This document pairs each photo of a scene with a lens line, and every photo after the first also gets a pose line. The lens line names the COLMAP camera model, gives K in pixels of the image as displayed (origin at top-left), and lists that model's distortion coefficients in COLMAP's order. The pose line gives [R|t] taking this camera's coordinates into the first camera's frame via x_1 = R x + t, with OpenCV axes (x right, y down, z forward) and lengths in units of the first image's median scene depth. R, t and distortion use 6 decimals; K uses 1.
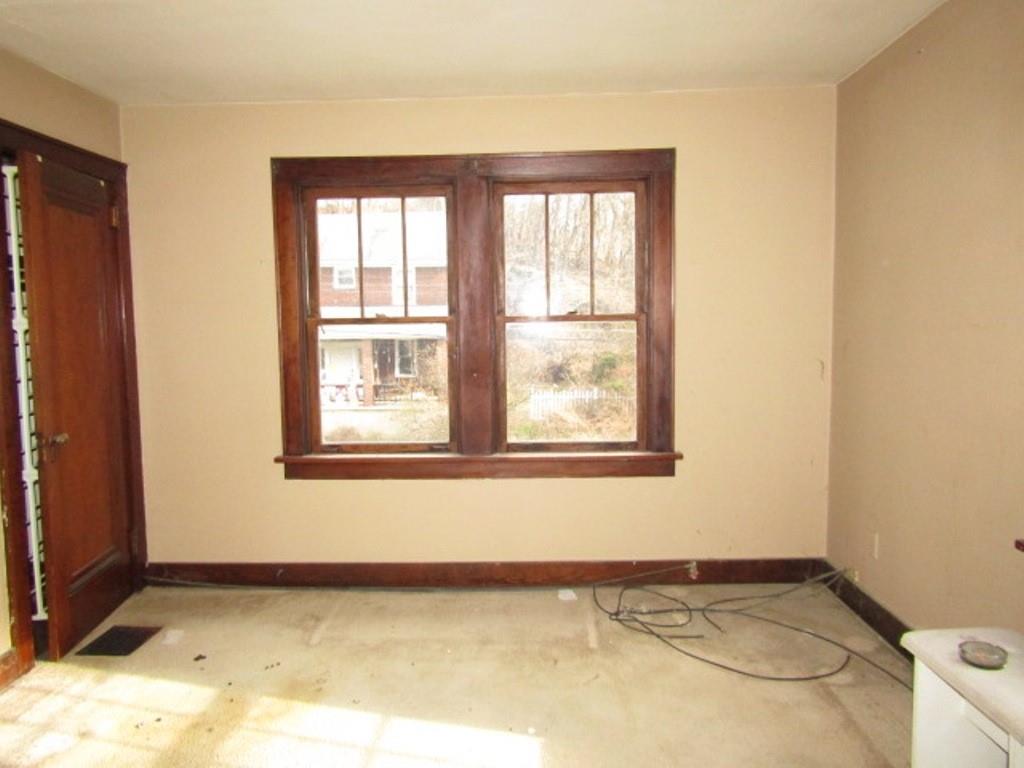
lens RADIAL K [[733.6, 0, 511.8], [0, 733.6, 386.8], [0, 0, 1]] dist [-0.024767, 0.007536]
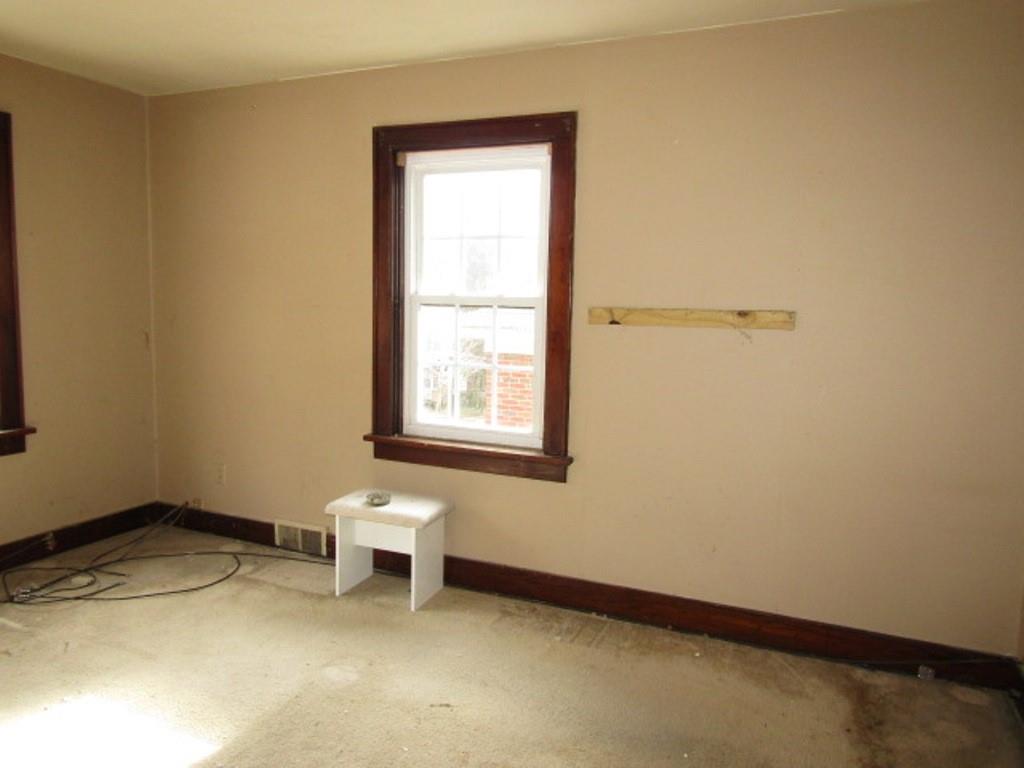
lens RADIAL K [[733.6, 0, 507.6], [0, 733.6, 383.1], [0, 0, 1]] dist [-0.024767, 0.007536]
pose [[0.358257, -0.067247, 0.931198, -0.453122], [0.047577, 0.997422, 0.053725, 0.008748], [-0.932410, 0.025057, 0.360533, 0.045930]]
